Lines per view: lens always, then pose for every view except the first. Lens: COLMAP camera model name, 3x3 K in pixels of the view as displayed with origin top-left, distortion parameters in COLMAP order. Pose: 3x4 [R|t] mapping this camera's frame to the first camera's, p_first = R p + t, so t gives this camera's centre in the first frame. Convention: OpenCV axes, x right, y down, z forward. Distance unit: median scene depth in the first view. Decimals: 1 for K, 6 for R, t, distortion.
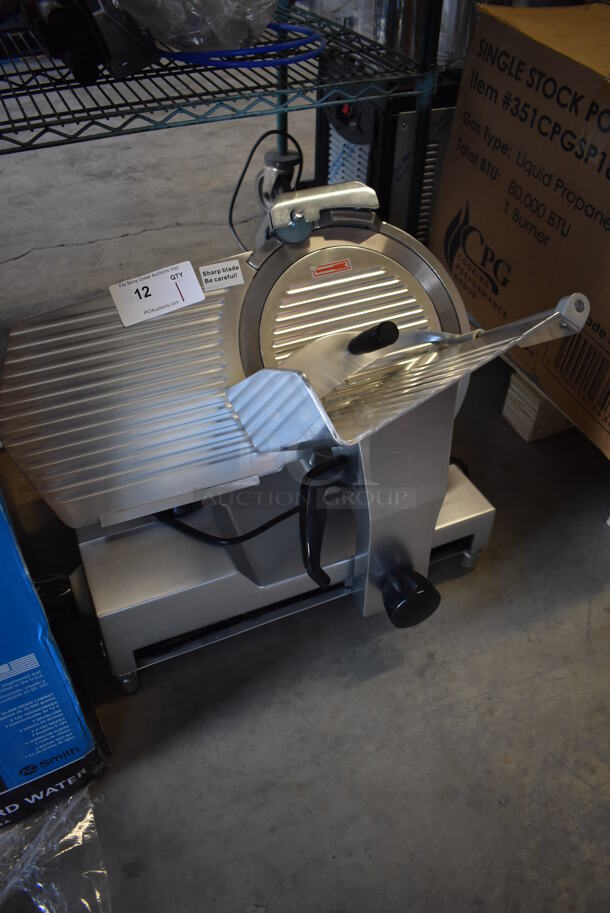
lens RADIAL K [[694.7, 0, 301.7], [0, 694.7, 458.0], [0, 0, 1]] dist [-0.105908, 0.021154]
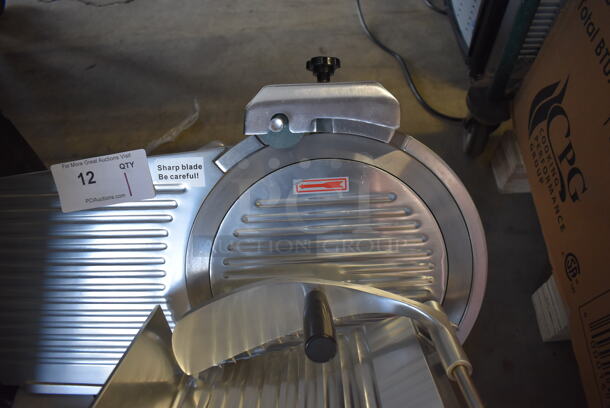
lens RADIAL K [[464.2, 0, 308.4], [0, 464.2, 203.4], [0, 0, 1]] dist [-0.105908, 0.021154]
pose [[0.929613, 0.289681, -0.227824, 0.135551], [-0.224837, 0.935603, 0.272204, -0.347573], [0.292005, -0.201822, 0.934880, 0.438933]]
